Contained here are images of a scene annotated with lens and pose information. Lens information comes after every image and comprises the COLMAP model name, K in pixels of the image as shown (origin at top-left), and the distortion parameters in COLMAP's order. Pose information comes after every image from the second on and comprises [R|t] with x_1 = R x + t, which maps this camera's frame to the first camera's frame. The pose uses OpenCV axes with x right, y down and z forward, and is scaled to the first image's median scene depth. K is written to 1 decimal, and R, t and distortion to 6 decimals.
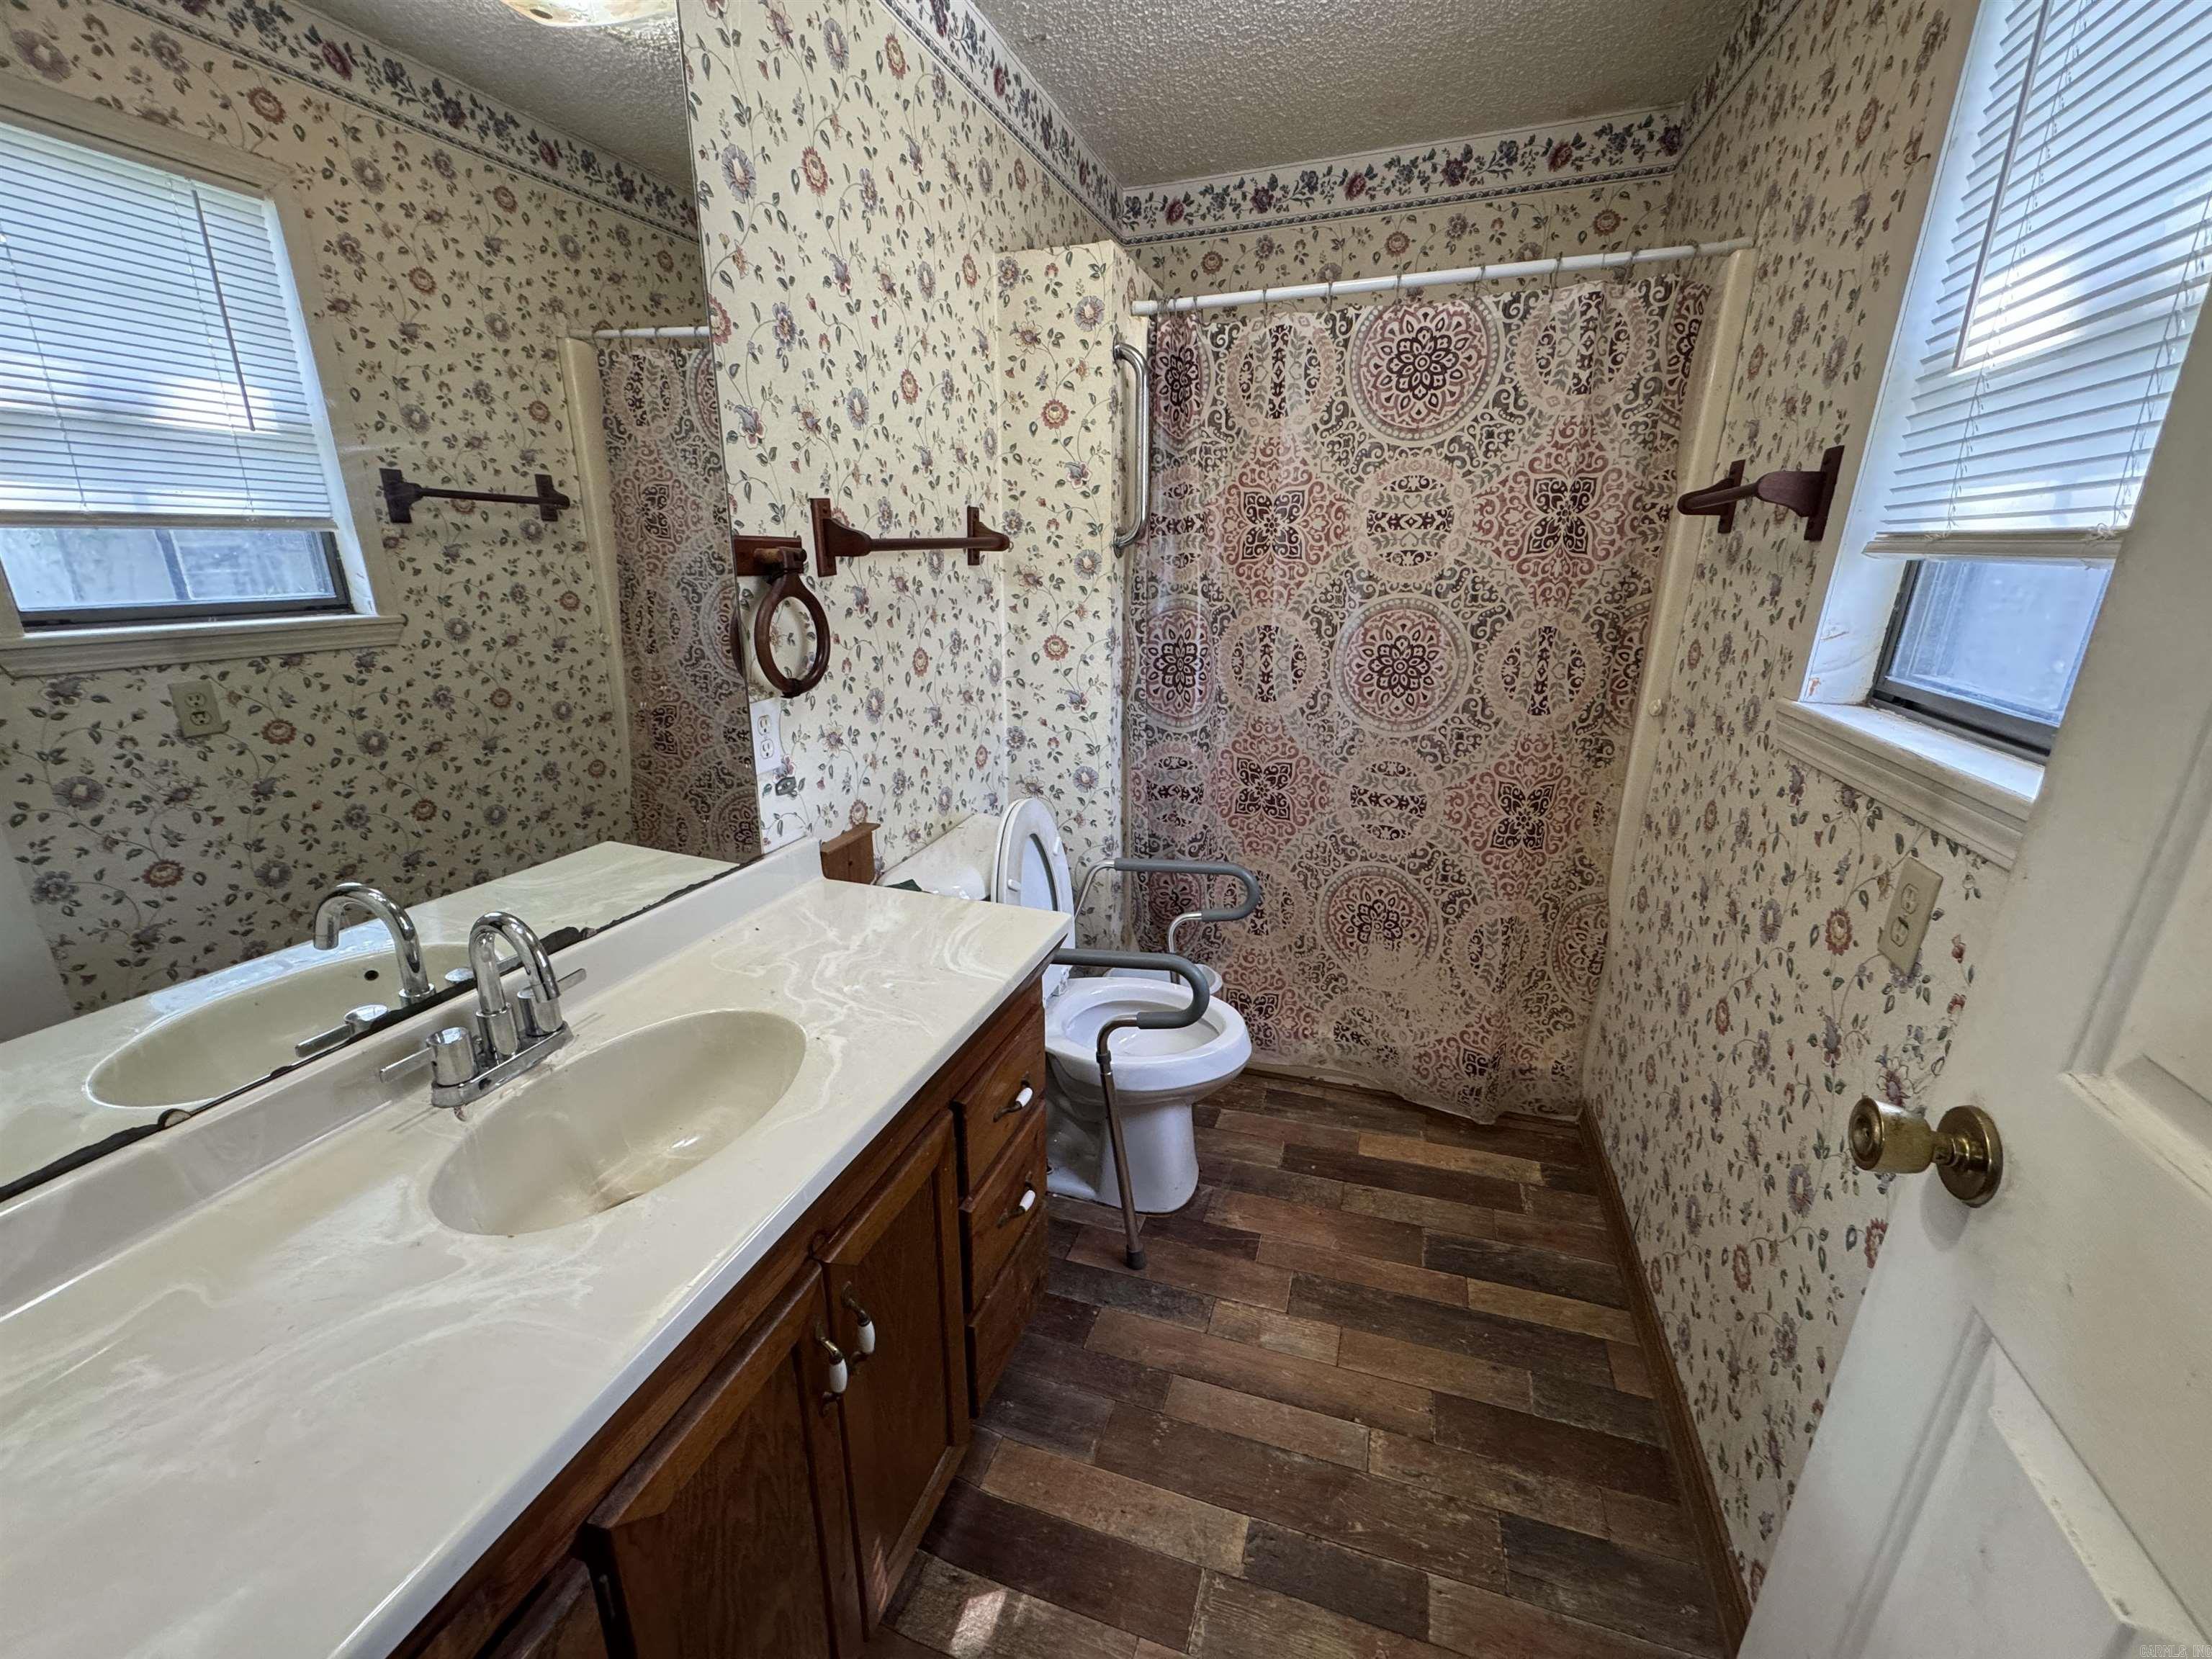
lens RADIAL K [[876.0, 0, 1105.8], [0, 876.0, 826.0], [0, 0, 1]] dist [-0.004588, 0.000741]
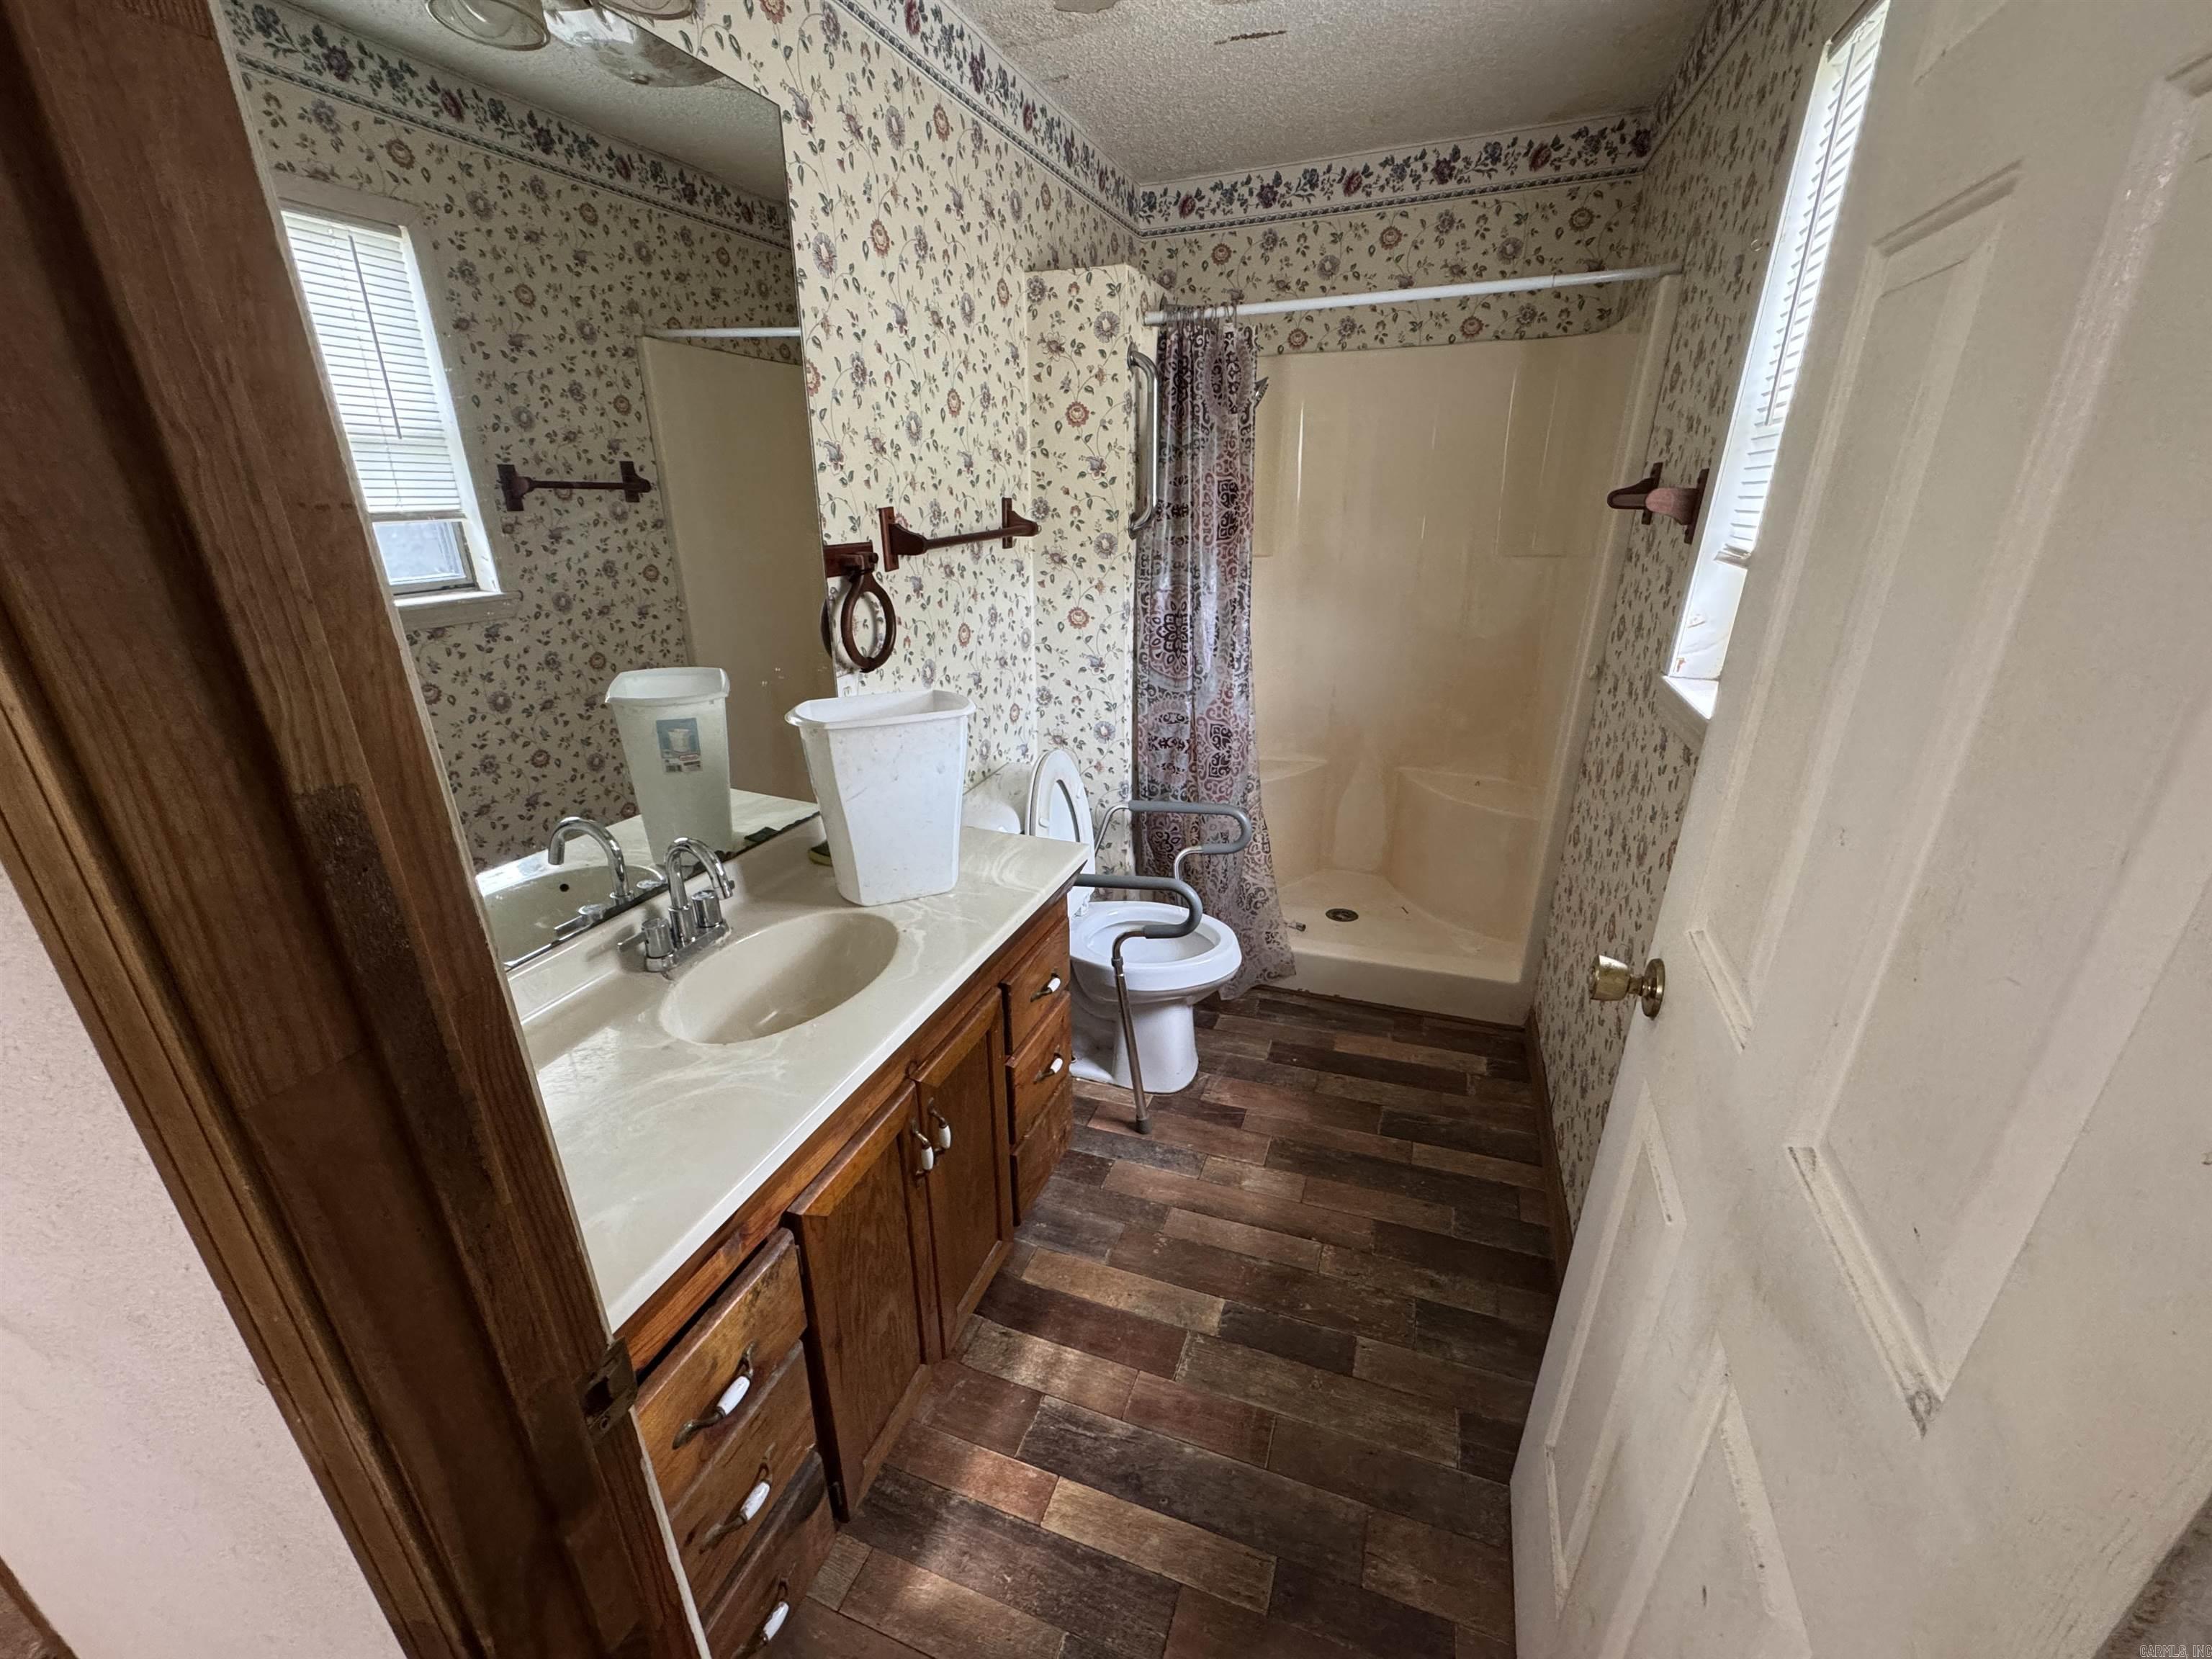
lens RADIAL K [[876.0, 0, 1104.5], [0, 876.0, 821.3], [0, 0, 1]] dist [-0.004588, 0.000741]
pose [[0.999574, 0.001998, -0.029117, 0.013289], [-0.000230, 0.998162, 0.060603, -0.006954], [0.029184, -0.060571, 0.997737, -0.191484]]
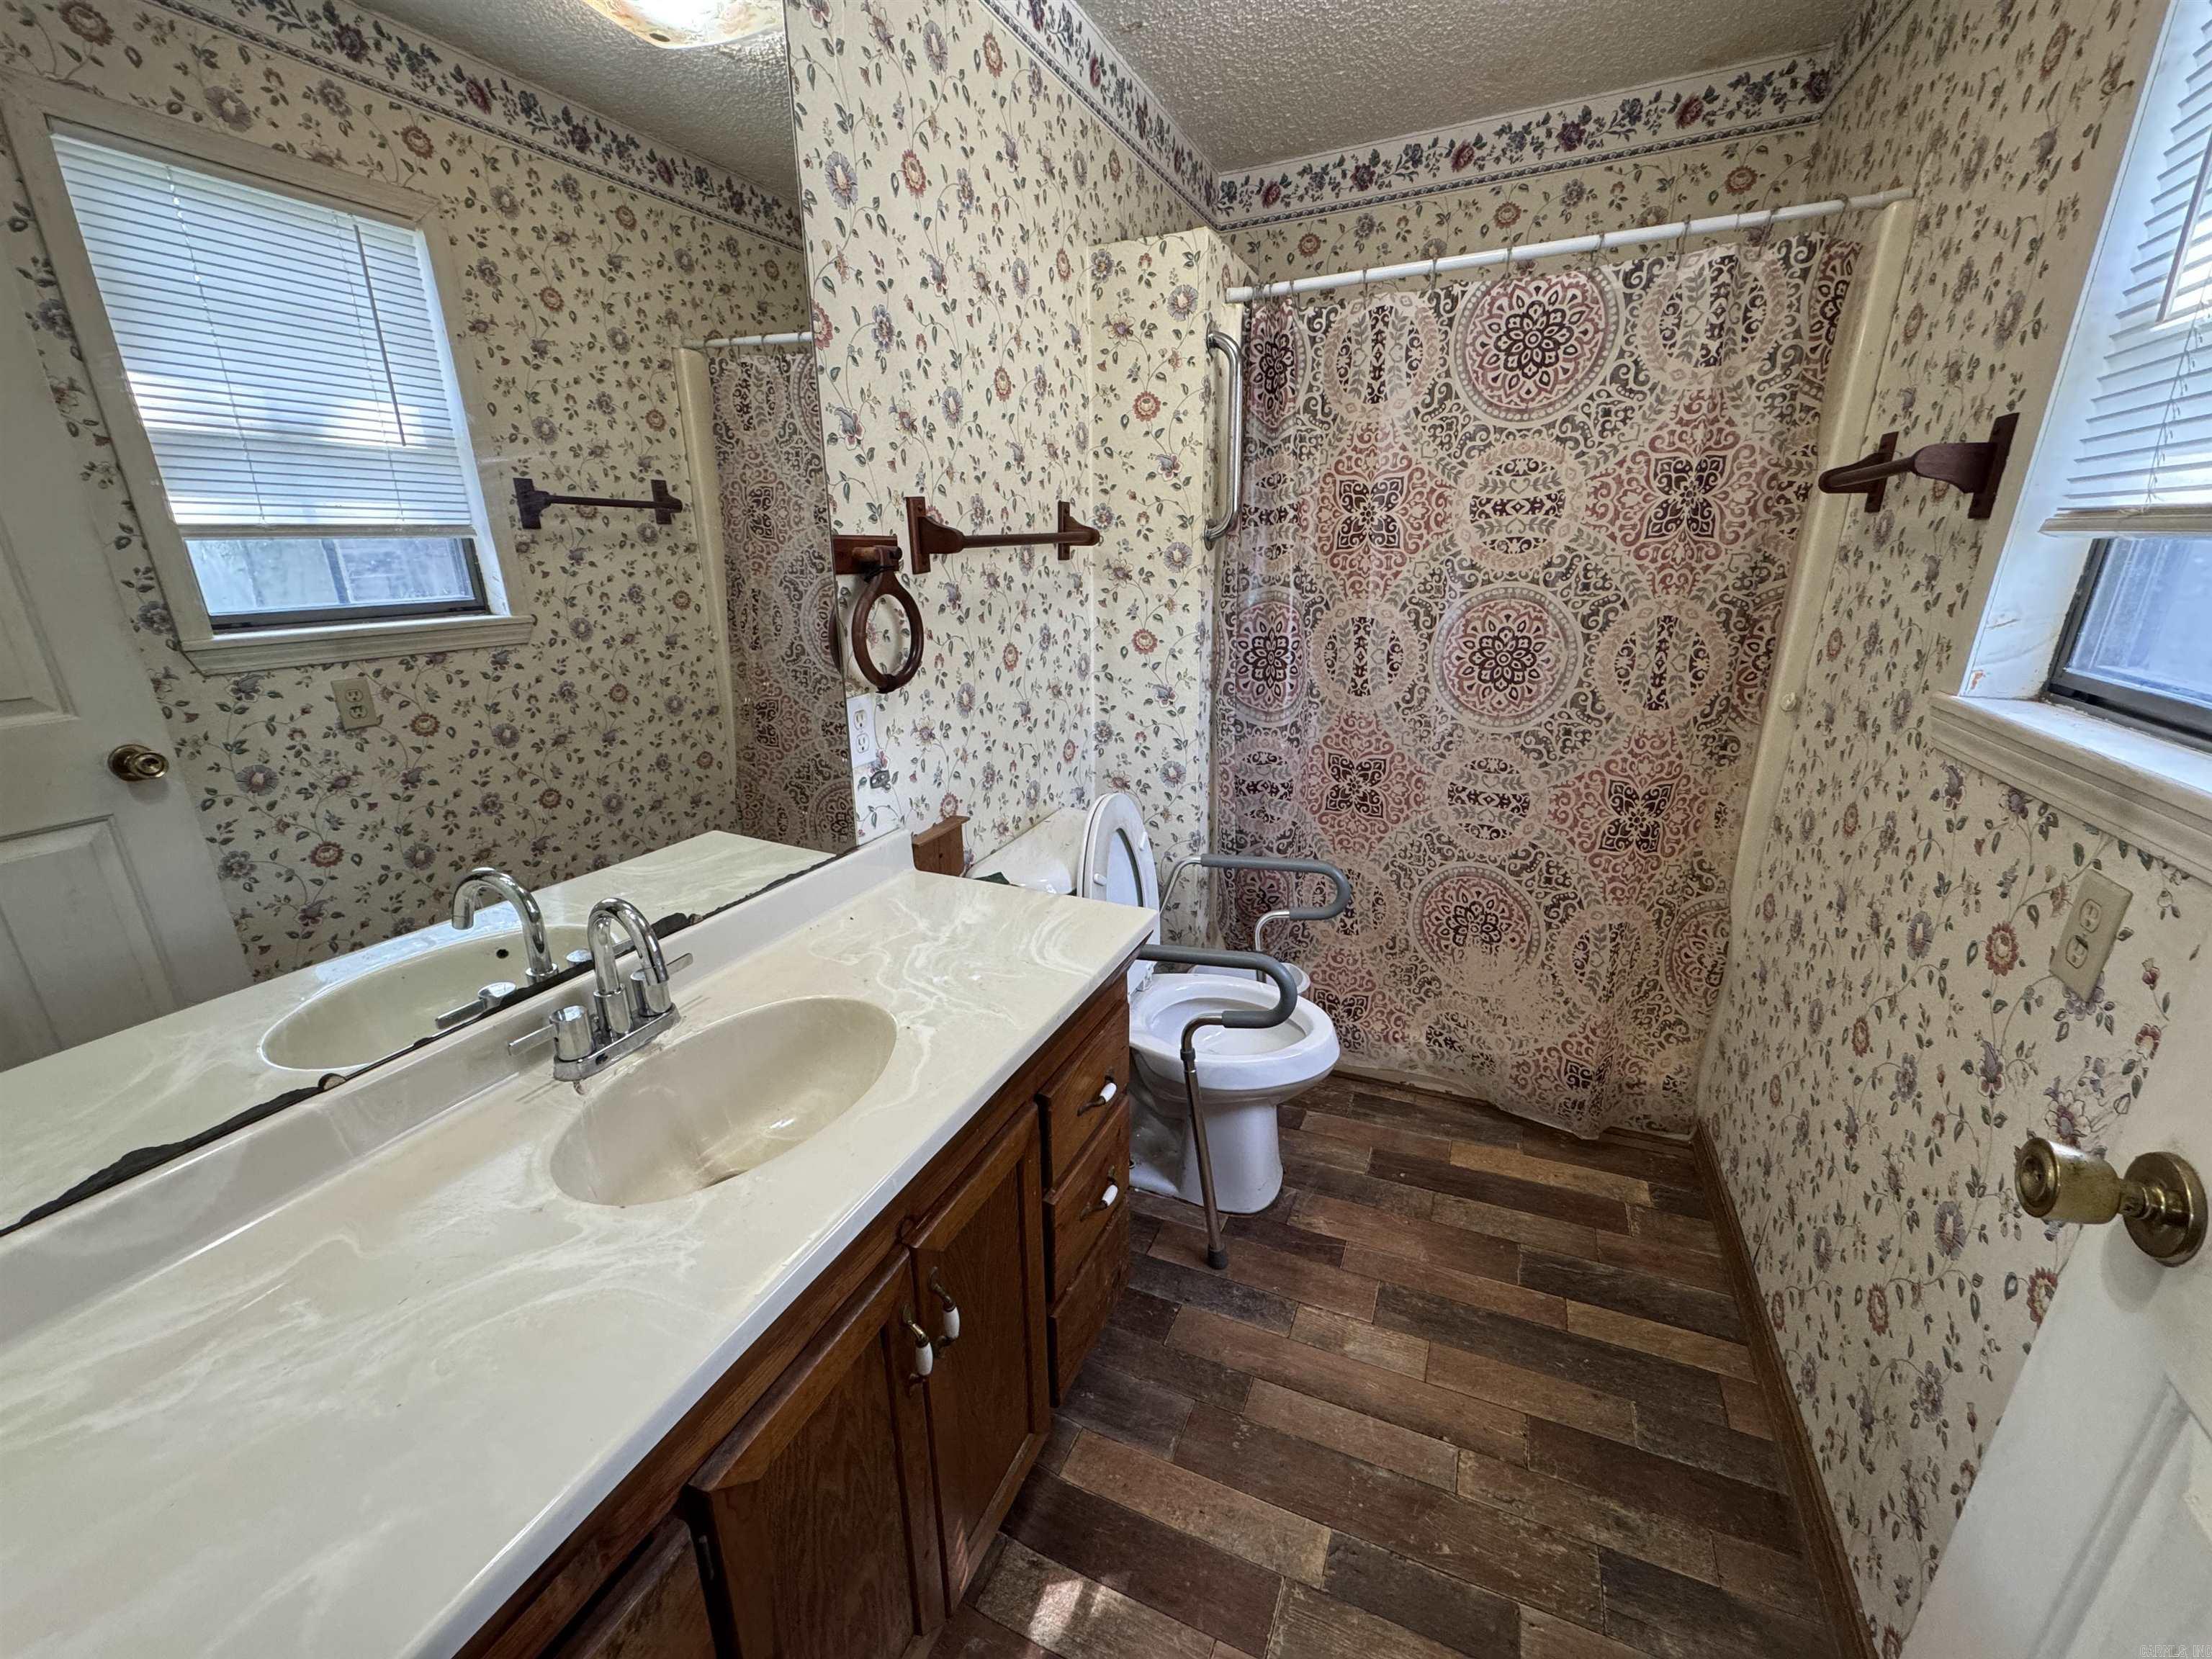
lens RADIAL K [[876.0, 0, 1106.7], [0, 876.0, 826.7], [0, 0, 1]] dist [-0.004588, 0.000741]
pose [[0.995272, 0.013078, -0.096245, -0.001645], [-0.012263, 0.999884, 0.009056, -0.002144], [0.096352, -0.007833, 0.995316, 0.003908]]
